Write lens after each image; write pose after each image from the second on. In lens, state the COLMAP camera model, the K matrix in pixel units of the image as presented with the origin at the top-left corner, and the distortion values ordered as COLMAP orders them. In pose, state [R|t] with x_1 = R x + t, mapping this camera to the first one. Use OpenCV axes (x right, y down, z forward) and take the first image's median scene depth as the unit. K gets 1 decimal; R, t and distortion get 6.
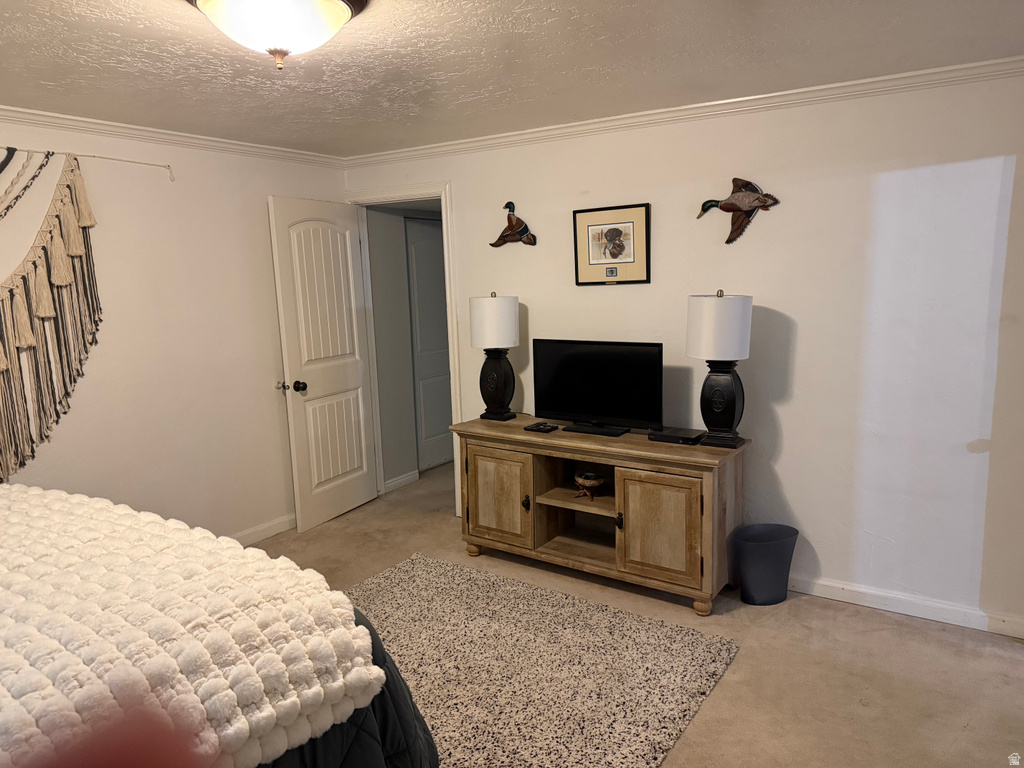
lens RADIAL K [[728.1, 0, 509.2], [0, 728.1, 387.1], [0, 0, 1]] dist [0.034092, -0.014233]
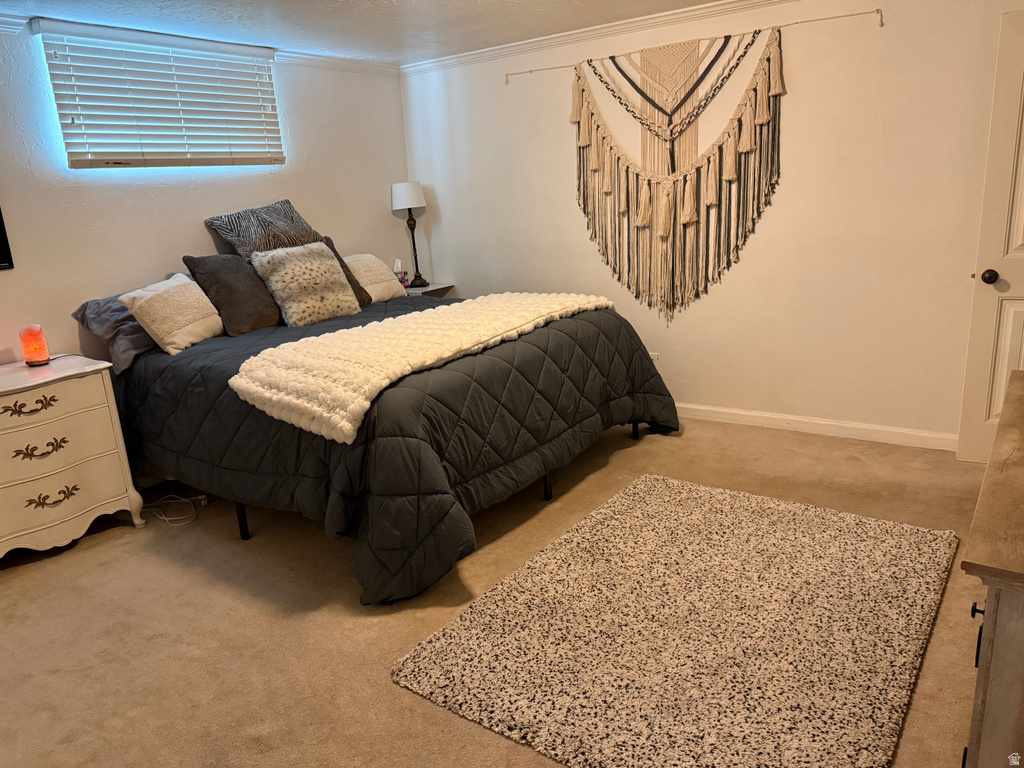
lens RADIAL K [[728.1, 0, 507.8], [0, 728.1, 384.8], [0, 0, 1]] dist [0.034092, -0.014233]
pose [[-0.029093, 0.292992, -0.955672, 0.622249], [-0.095309, 0.950908, 0.294432, -0.092577], [0.995022, 0.099650, 0.000260, 0.651214]]
